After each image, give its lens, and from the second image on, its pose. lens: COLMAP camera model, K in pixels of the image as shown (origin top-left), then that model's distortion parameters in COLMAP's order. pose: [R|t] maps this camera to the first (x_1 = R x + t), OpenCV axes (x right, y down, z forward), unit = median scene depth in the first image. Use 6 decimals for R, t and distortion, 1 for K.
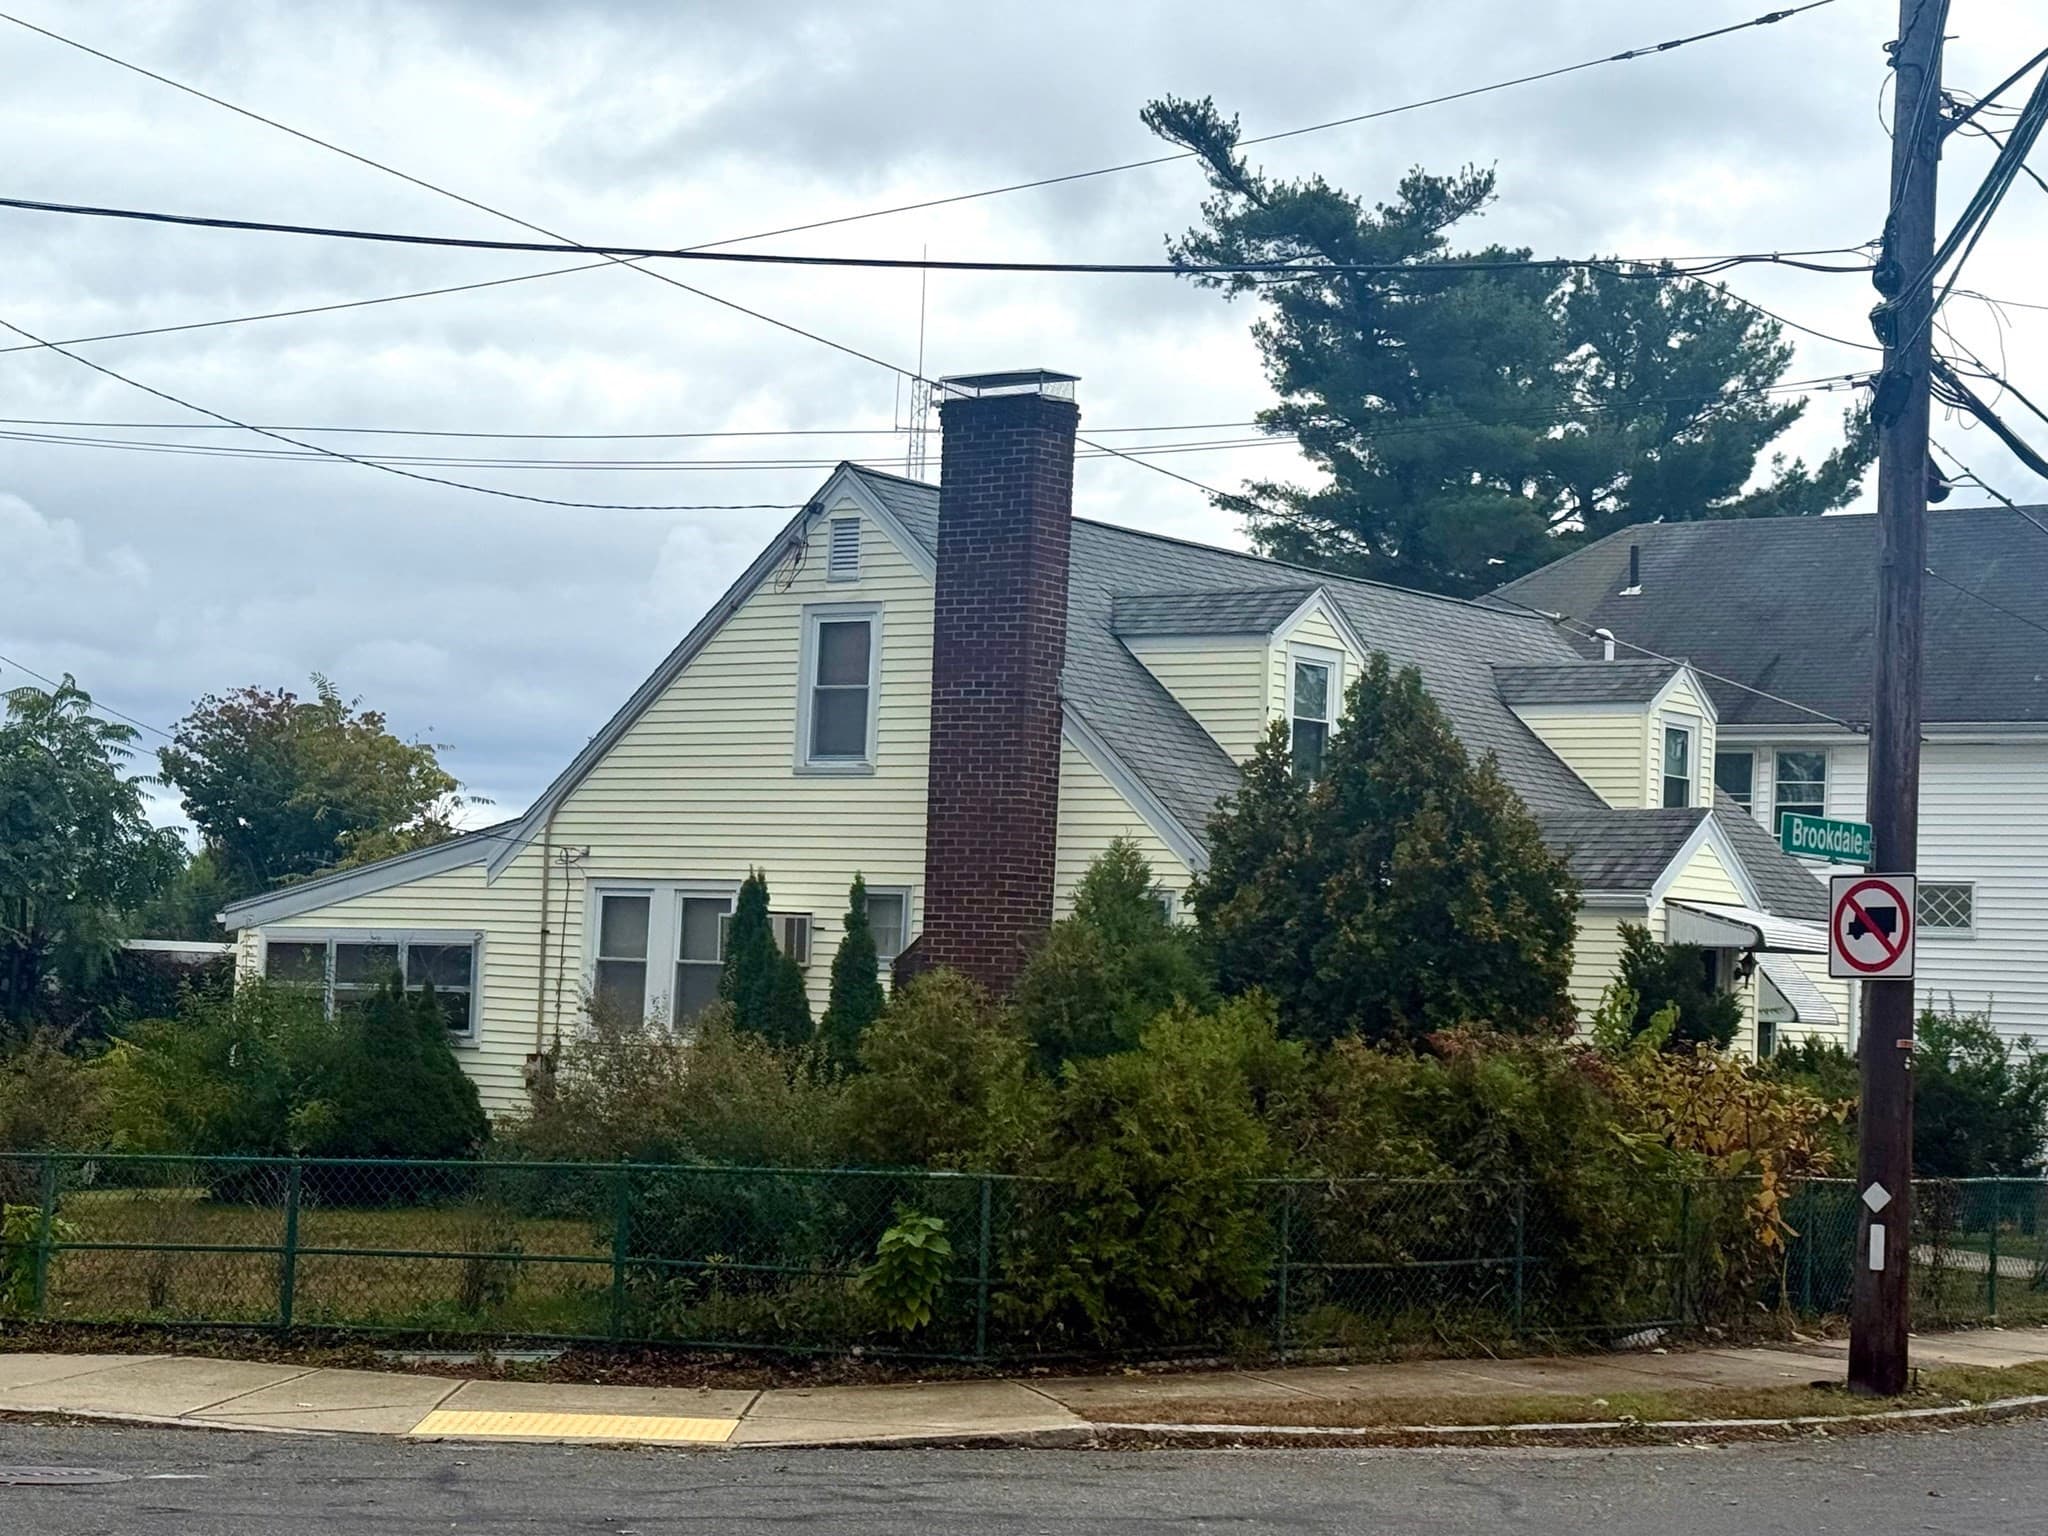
lens RADIAL K [[3718.6, 0, 1027.8], [0, 3718.6, 843.1], [0, 0, 1]] dist [0.087989, 0.107131]
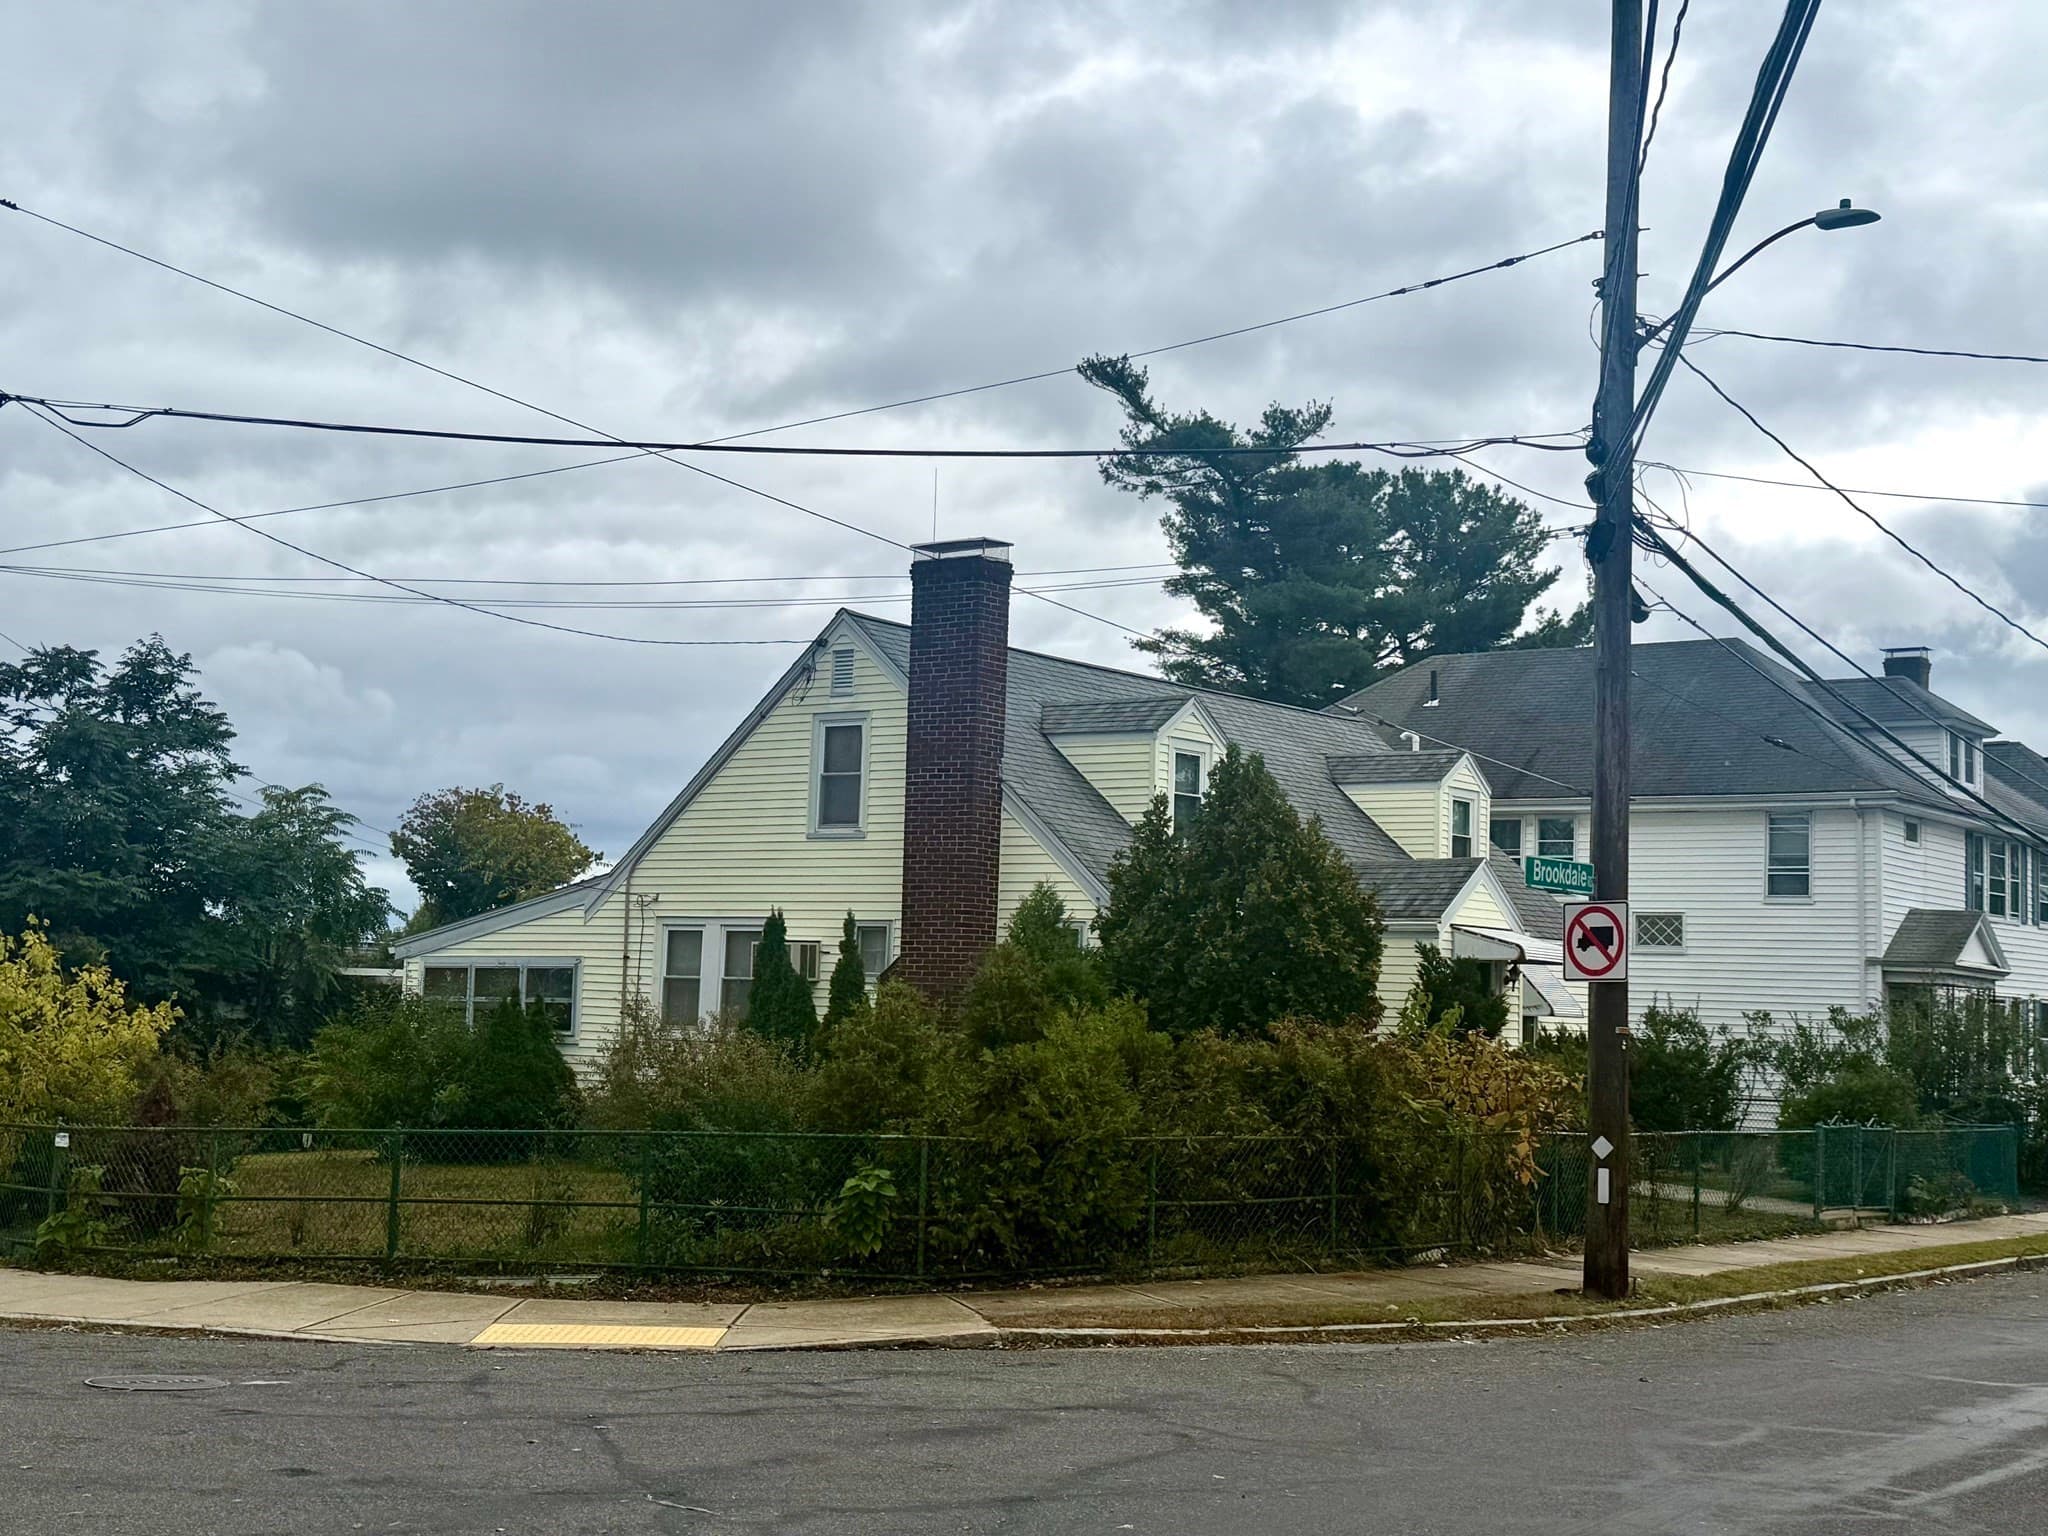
lens RADIAL K [[2621.1, 0, 1019.9], [0, 2621.1, 803.3], [0, 0, 1]] dist [0.111359, -0.084597]
pose [[0.999953, -0.009473, -0.002065, 0.019533], [0.009395, 0.999331, -0.035335, 0.003592], [0.002399, 0.035314, 0.999373, 0.052261]]
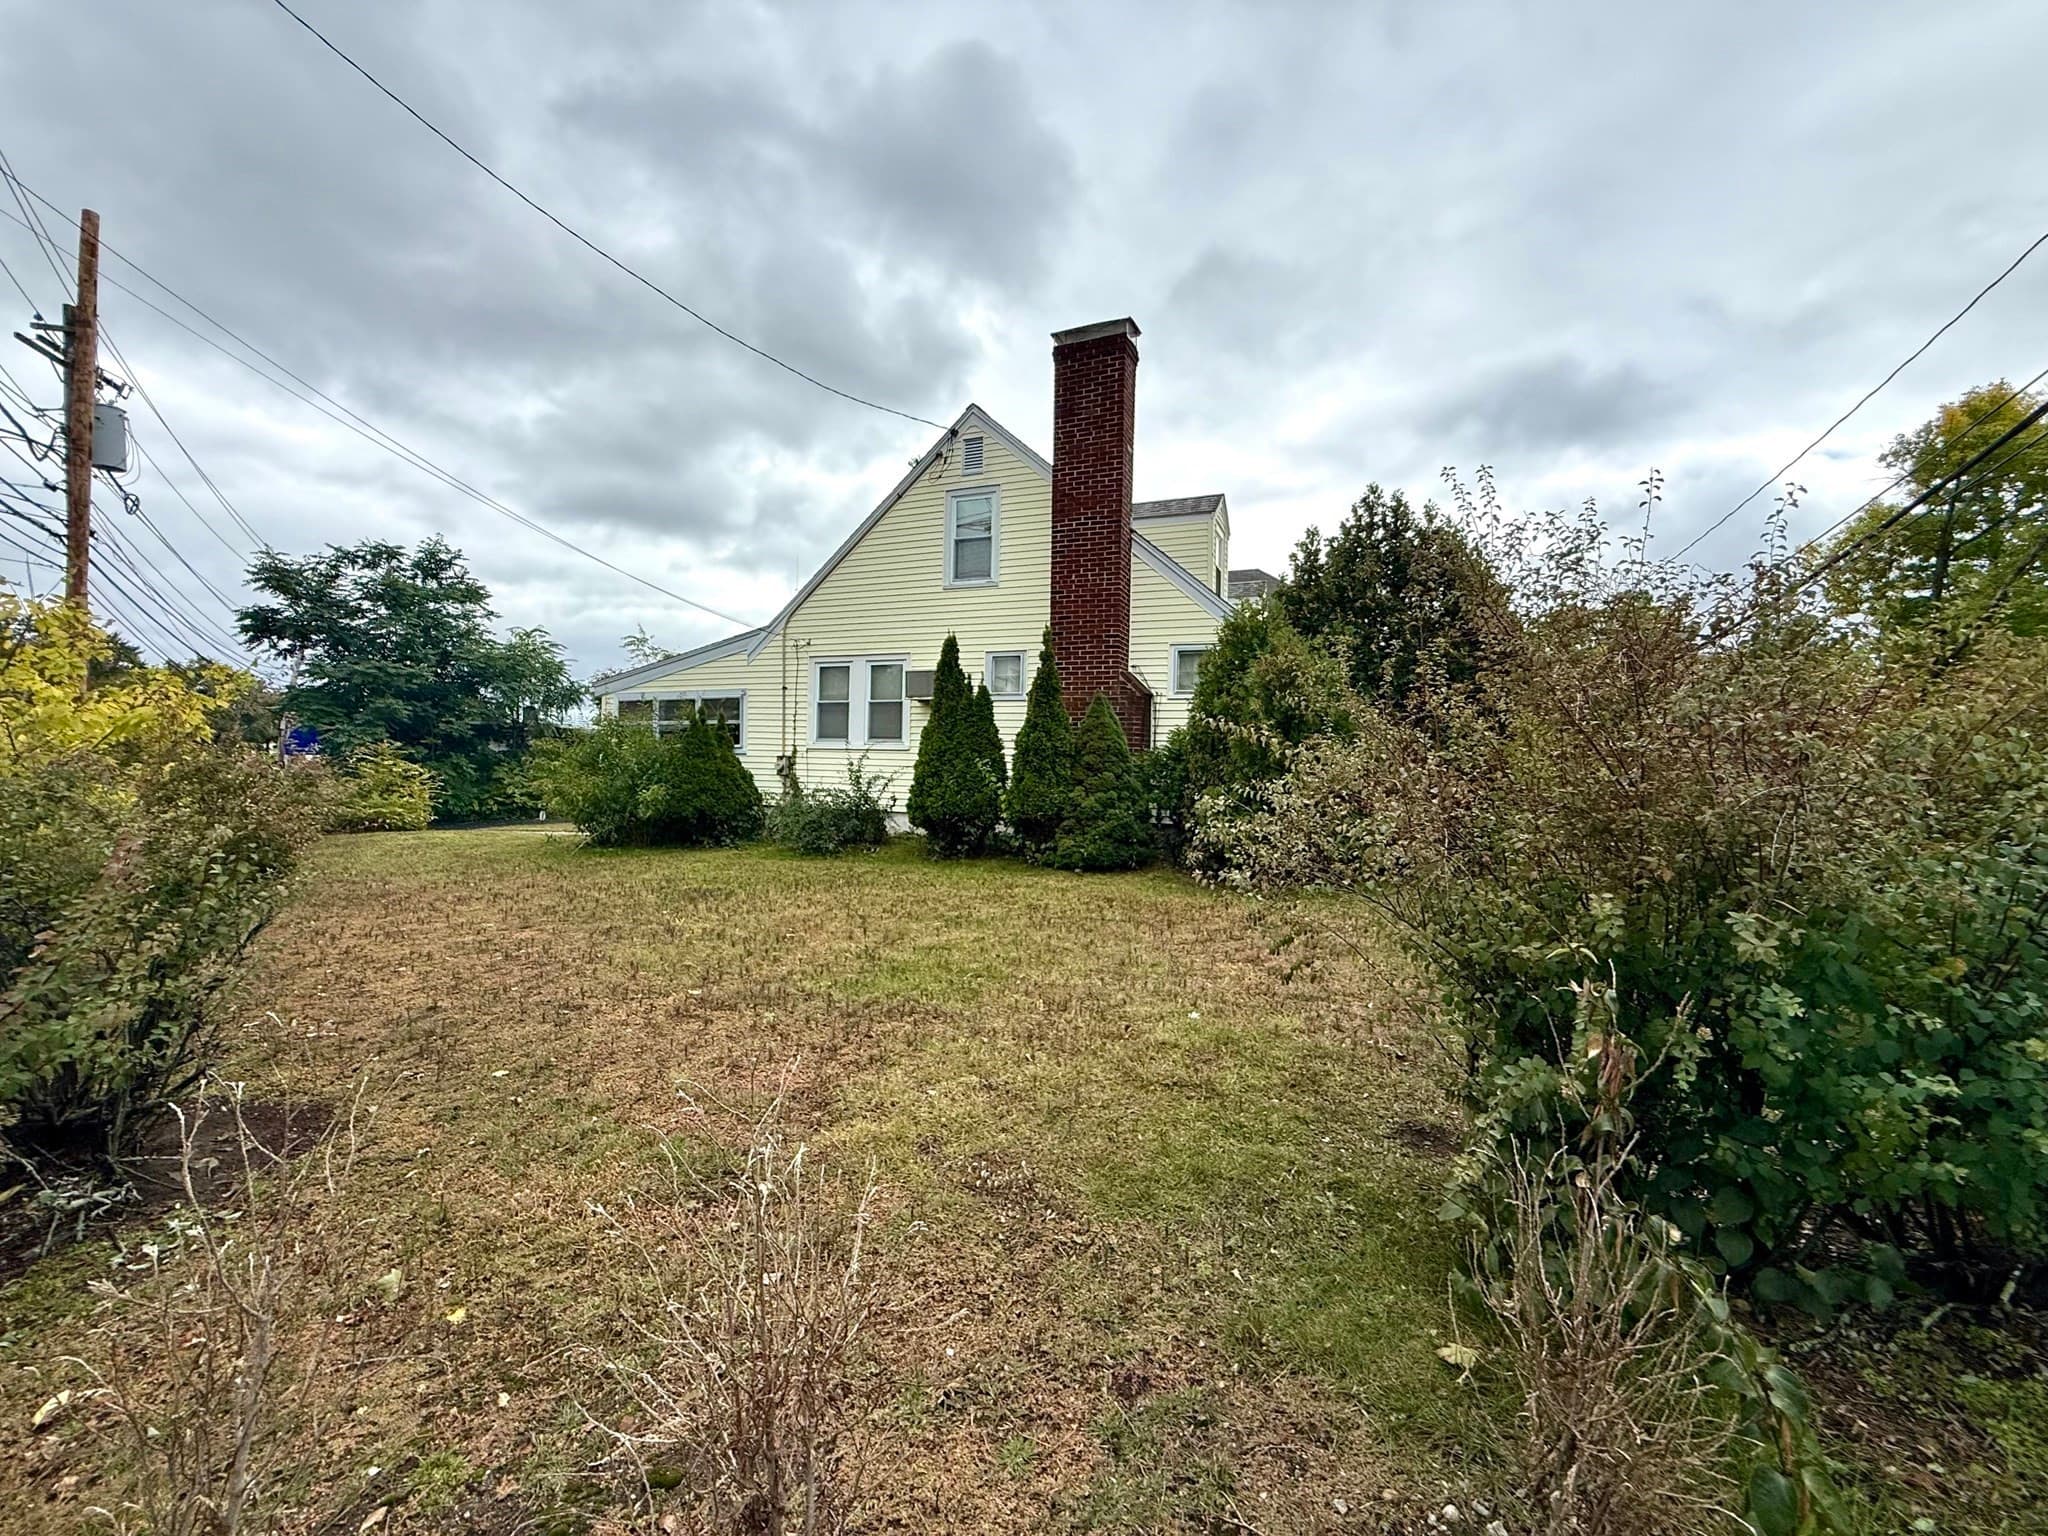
lens RADIAL K [[819.8, 0, 1011.6], [0, 819.8, 773.6], [0, 0, 1]] dist [-0.001194, 0.000141]
pose [[0.970458, -0.024396, 0.240035, -0.145860], [0.008465, 0.997705, 0.067177, 0.048063], [-0.241123, -0.063161, 0.968437, 0.716875]]
